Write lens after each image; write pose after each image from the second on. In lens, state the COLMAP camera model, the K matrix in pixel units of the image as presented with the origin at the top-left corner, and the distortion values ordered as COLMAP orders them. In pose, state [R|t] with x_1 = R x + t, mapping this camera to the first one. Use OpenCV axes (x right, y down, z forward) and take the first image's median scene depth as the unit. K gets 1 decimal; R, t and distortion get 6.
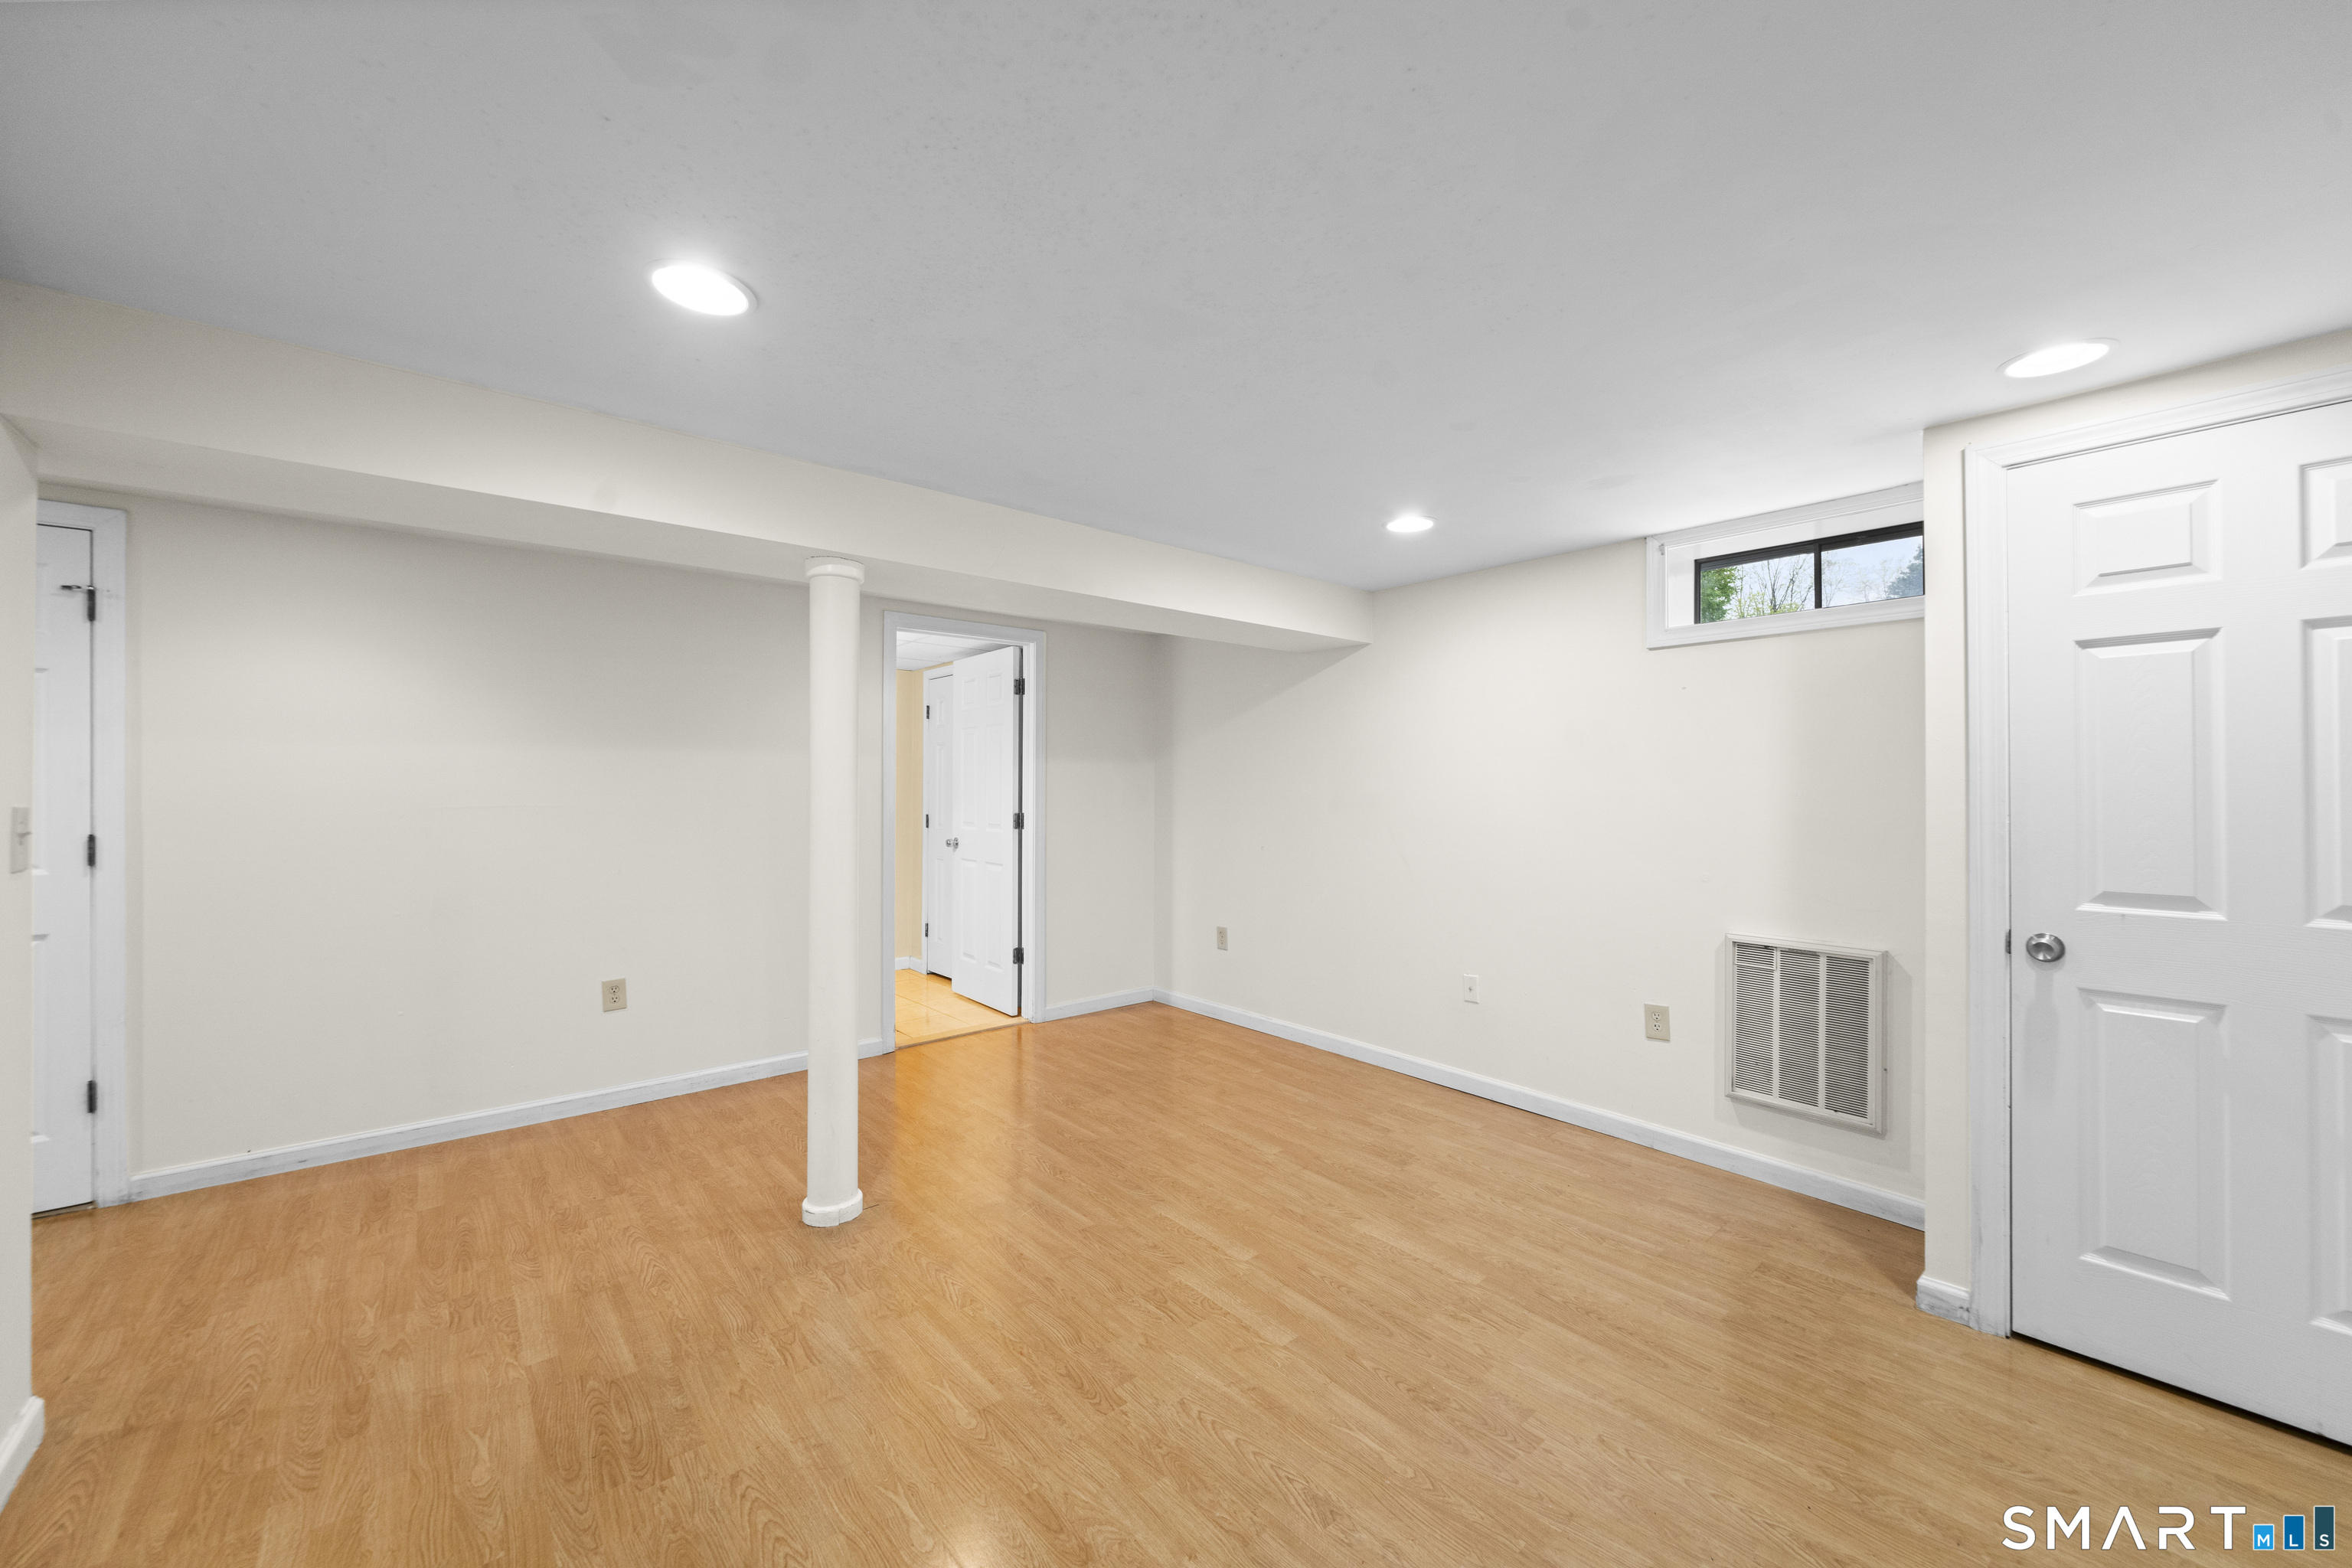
lens RADIAL K [[886.7, 0, 1176.0], [0, 886.7, 784.0], [0, 0, 1]] dist [-0.002537, -0.000079]
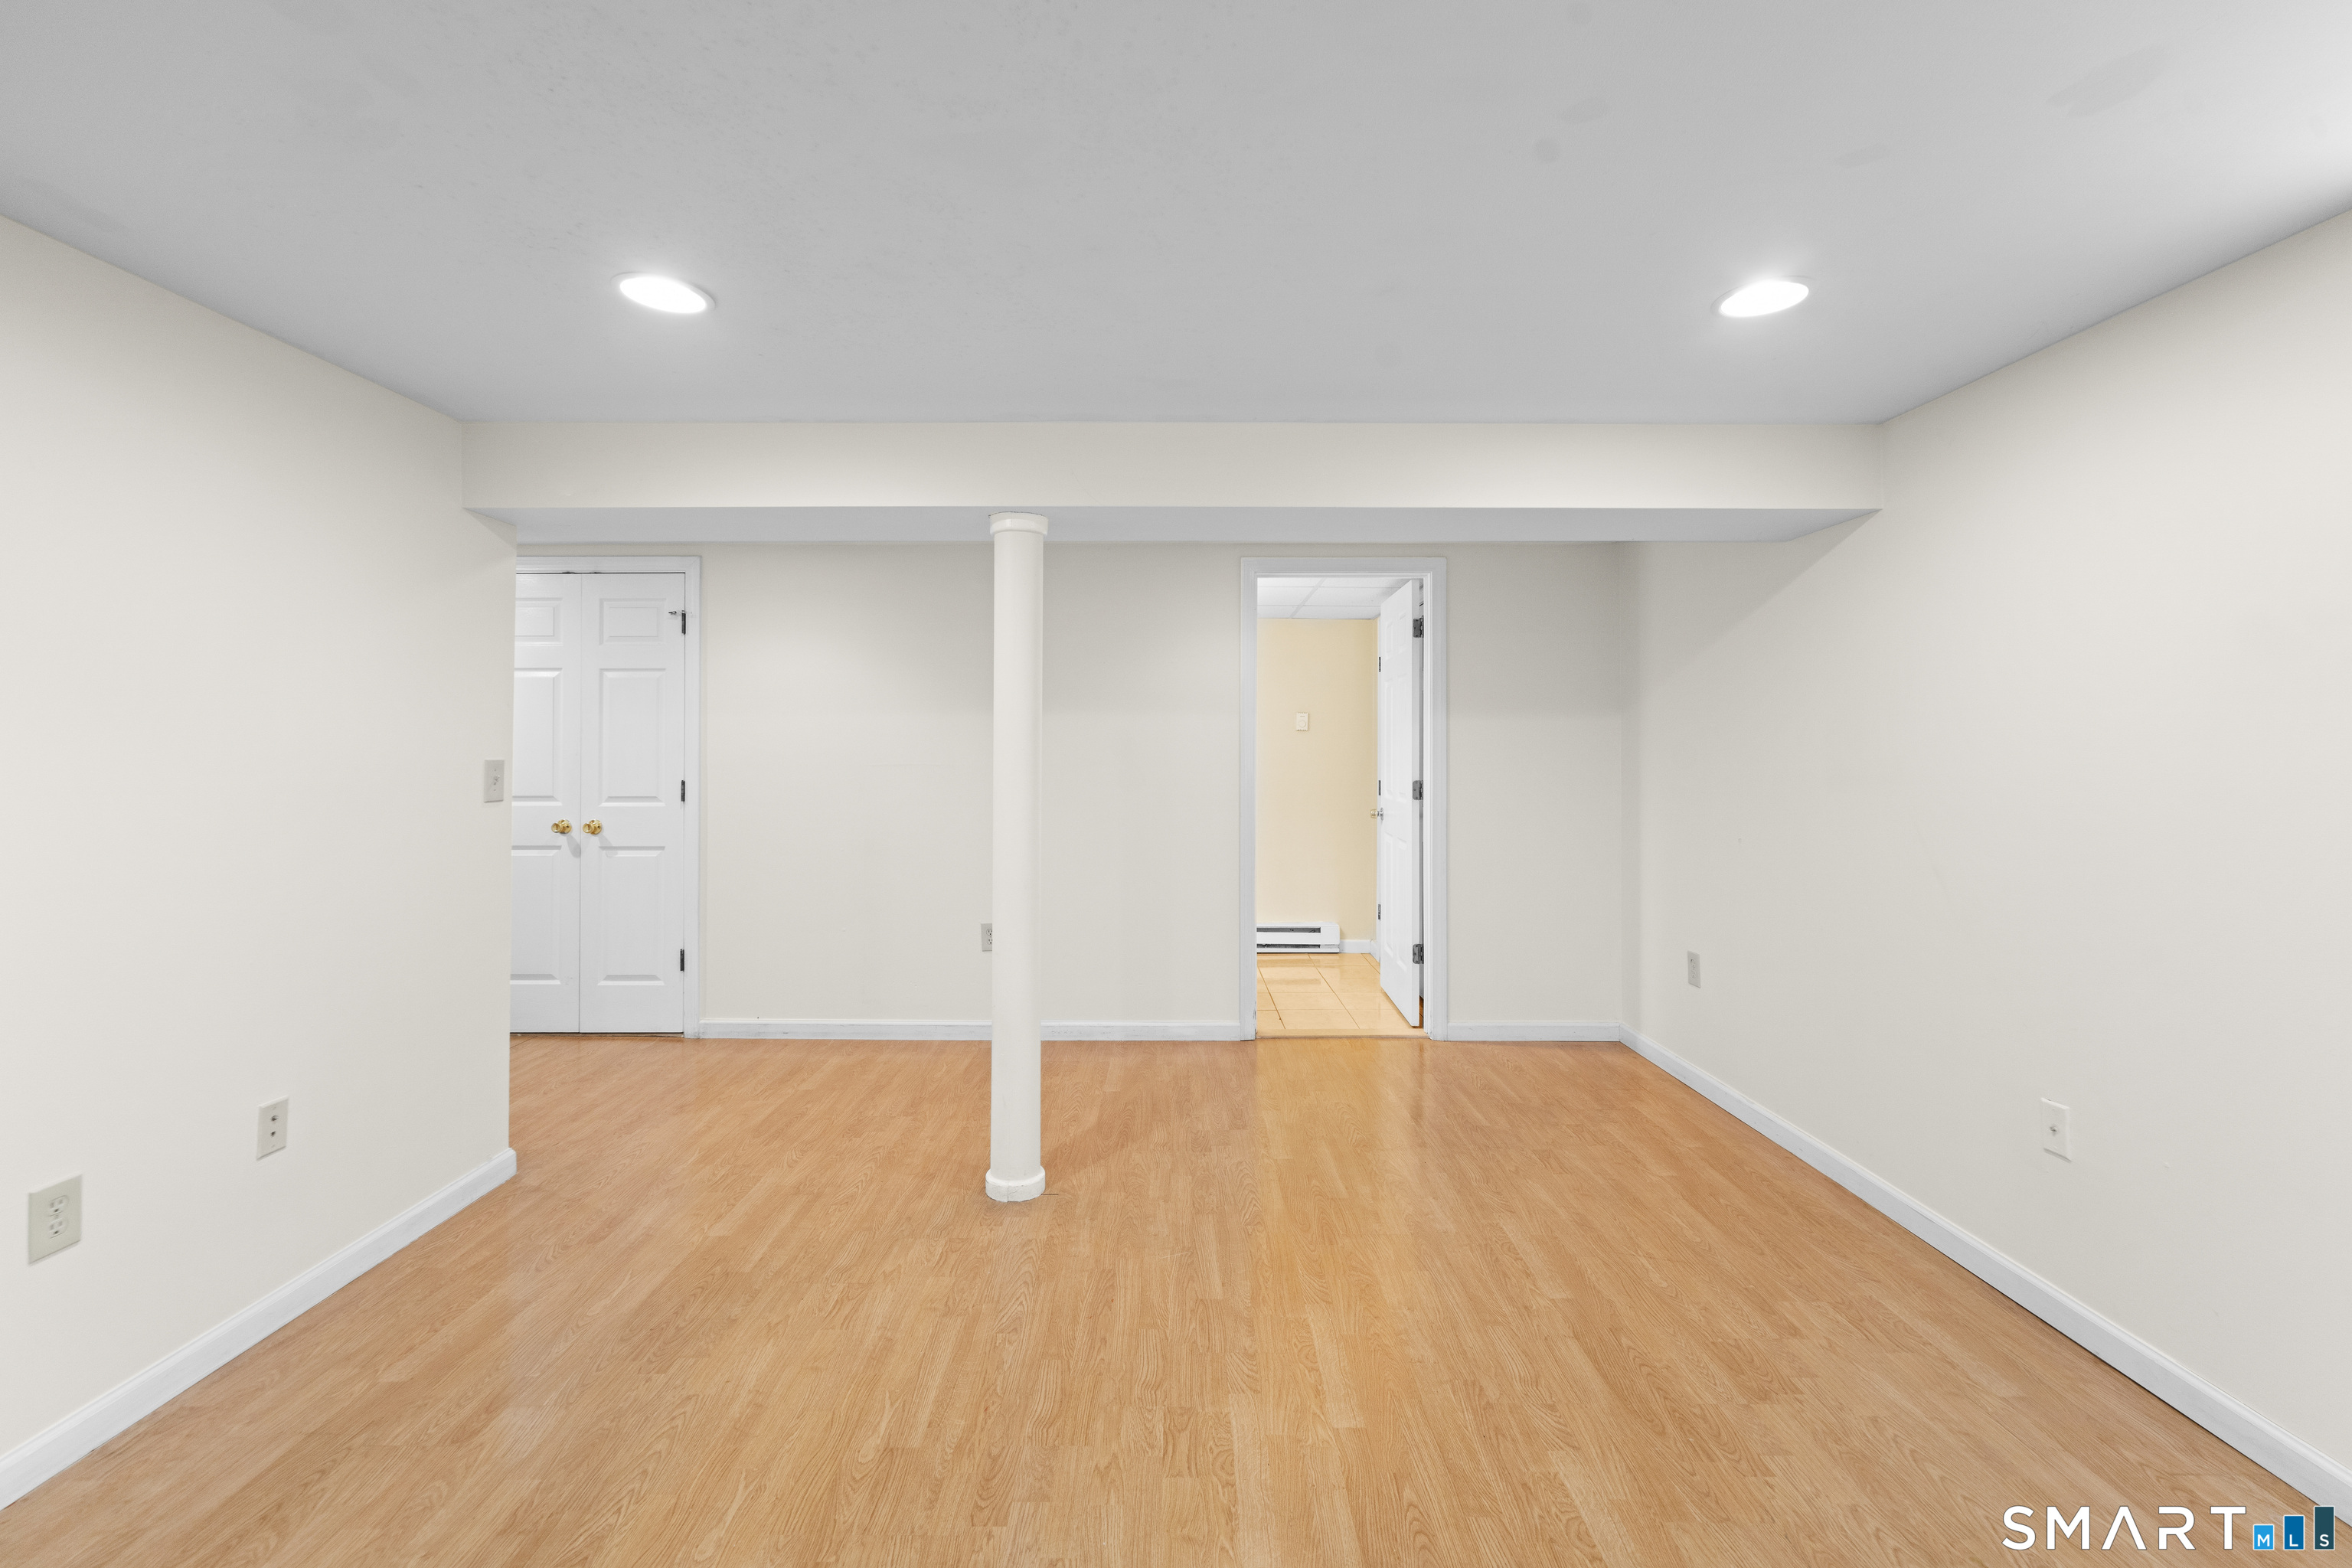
lens RADIAL K [[973.9, 0, 1179.1], [0, 973.9, 733.8], [0, 0, 1]] dist [-0.000318, 0.000131]
pose [[0.761618, -0.009583, -0.647955, 0.420705], [0.000330, 0.999896, -0.014401, 0.003741], [0.648026, 0.010754, 0.761542, 0.288041]]
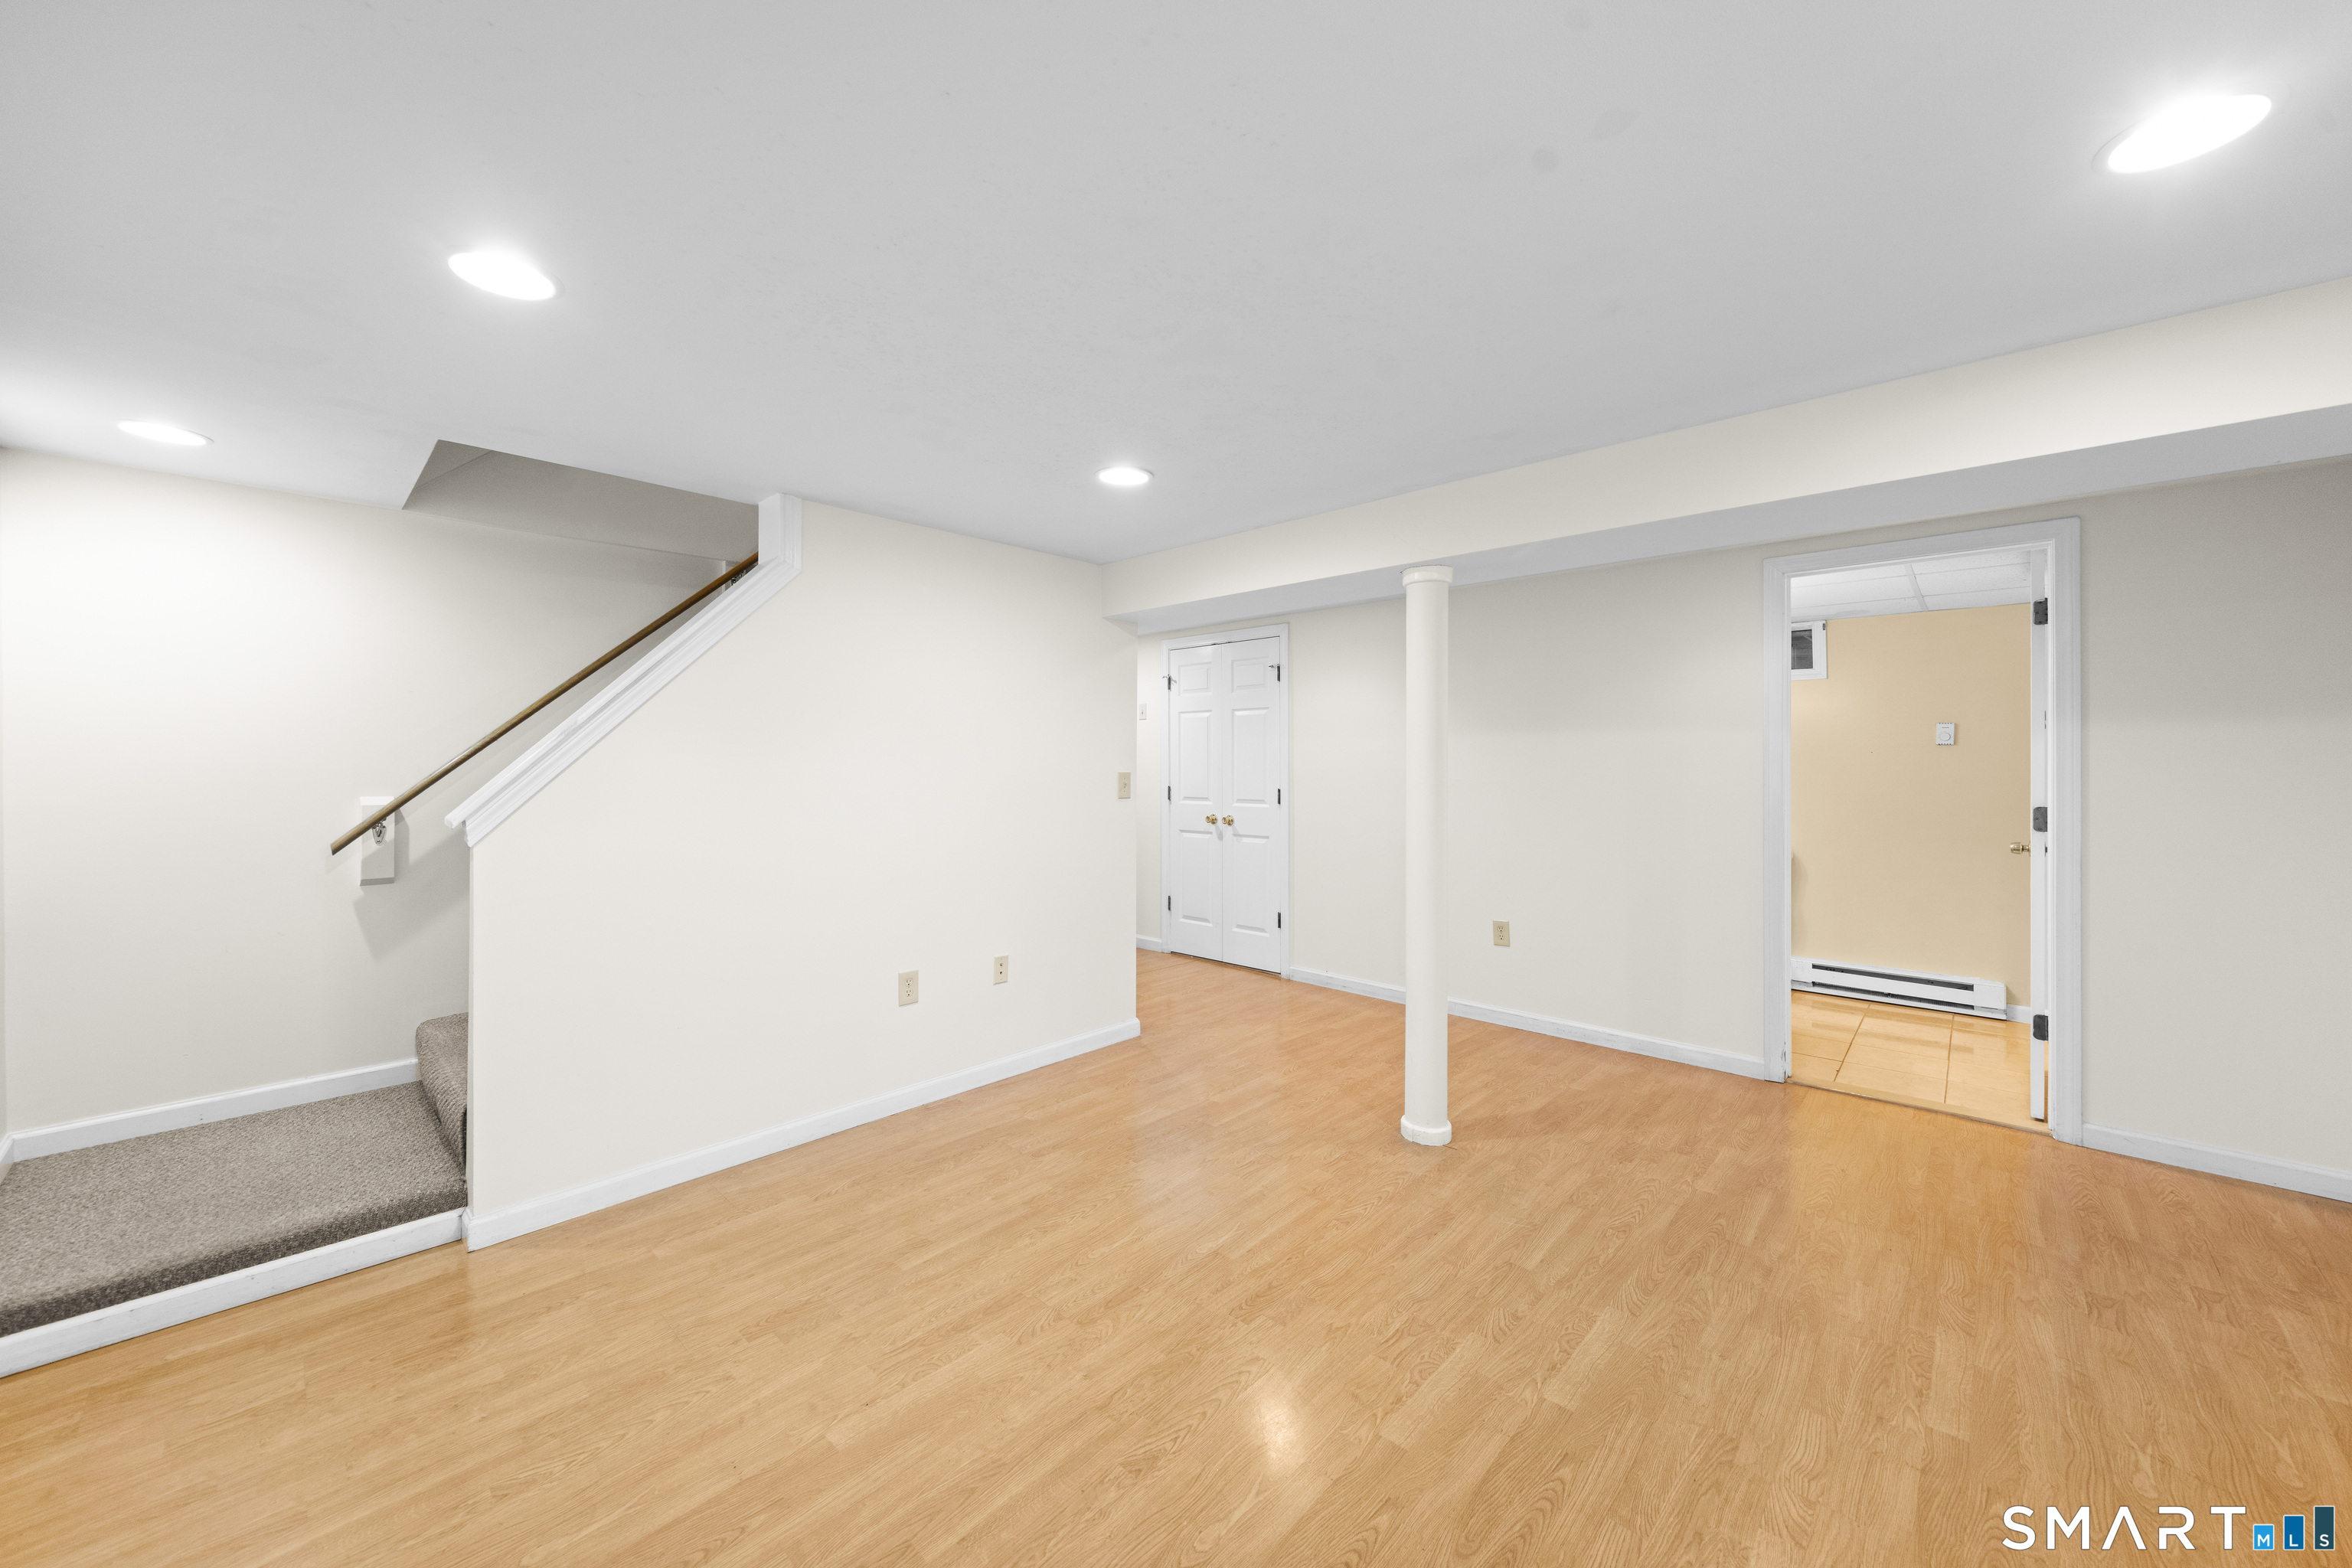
lens RADIAL K [[874.5, 0, 1180.4], [0, 874.5, 762.3], [0, 0, 1]] dist [-0.002168, -0.000052]
pose [[0.111088, -0.002877, -0.993806, 0.674487], [-0.000839, 0.999995, -0.002989, 0.003872], [0.993810, 0.001166, 0.111085, 0.530940]]
